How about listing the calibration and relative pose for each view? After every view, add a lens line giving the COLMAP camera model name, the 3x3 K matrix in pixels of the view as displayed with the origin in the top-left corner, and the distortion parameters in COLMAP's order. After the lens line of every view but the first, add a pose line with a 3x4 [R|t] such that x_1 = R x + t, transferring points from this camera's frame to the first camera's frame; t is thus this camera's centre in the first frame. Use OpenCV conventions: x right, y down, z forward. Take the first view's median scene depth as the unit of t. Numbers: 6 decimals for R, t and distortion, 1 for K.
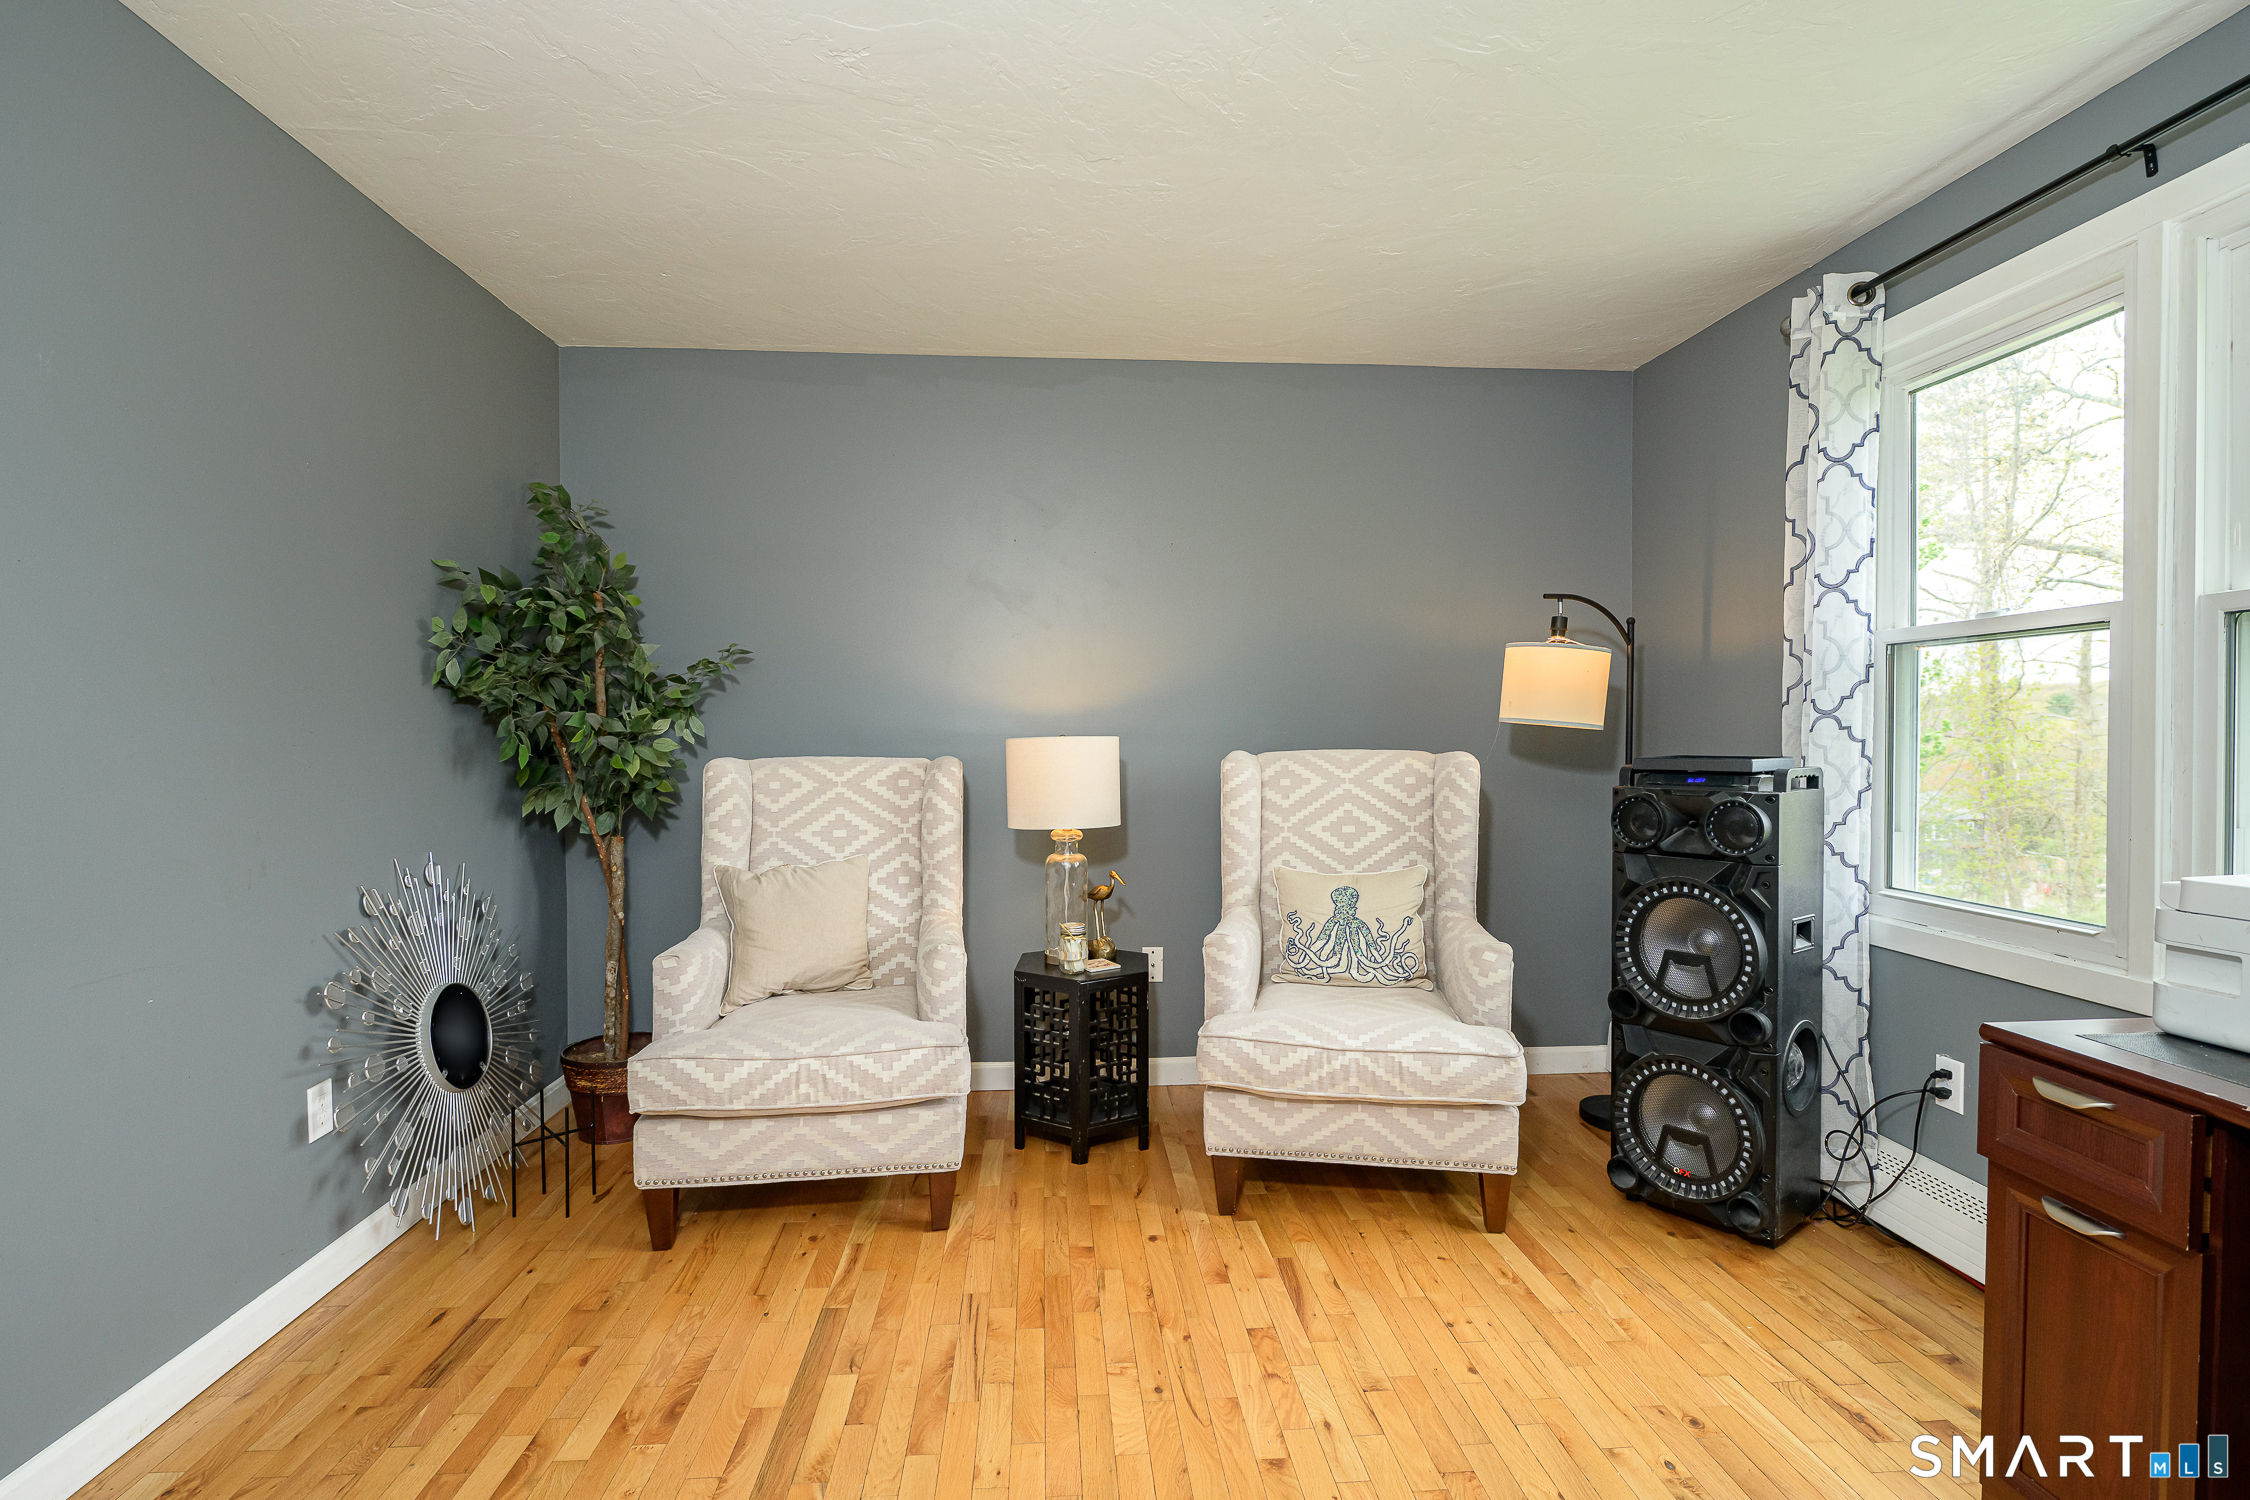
lens RADIAL K [[1090.6, 0, 1125.0], [0, 1090.6, 750.0], [0, 0, 1]] dist [-0.005096, -0.000198]
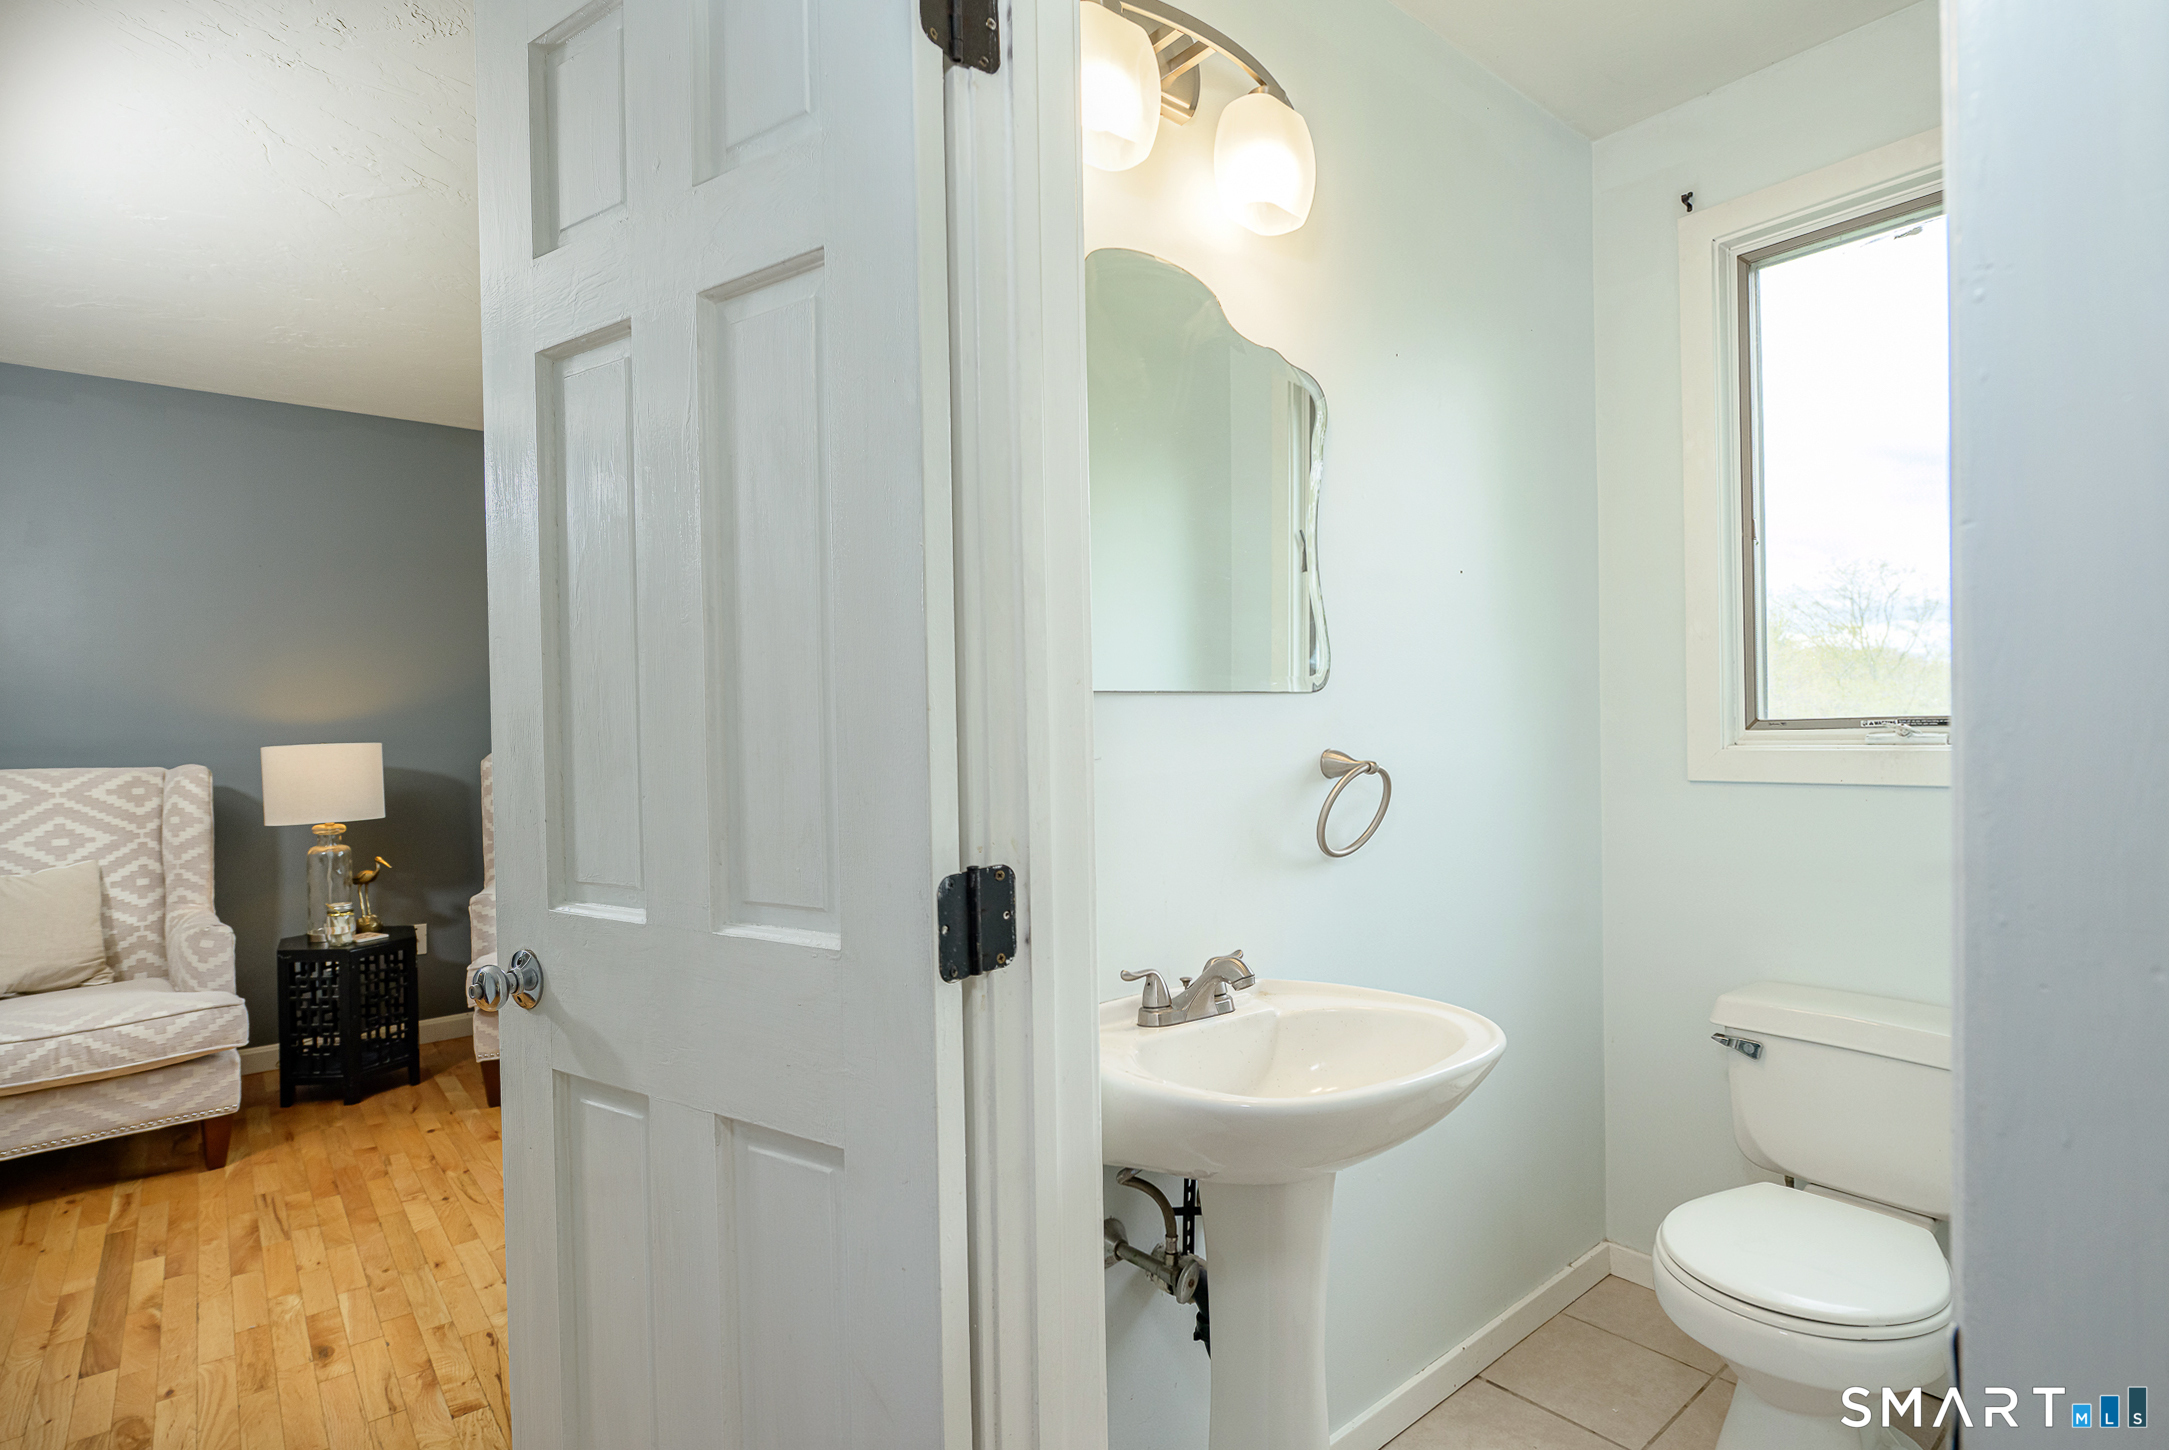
lens RADIAL K [[1051.4, 0, 1084.5], [0, 1051.4, 725.0], [0, 0, 1]] dist [-0.005096, -0.000198]
pose [[0.814608, -0.013168, 0.579862, -0.047269], [0.028431, 0.999447, -0.017245, 0.010791], [-0.579314, 0.030534, 0.814532, -0.387541]]
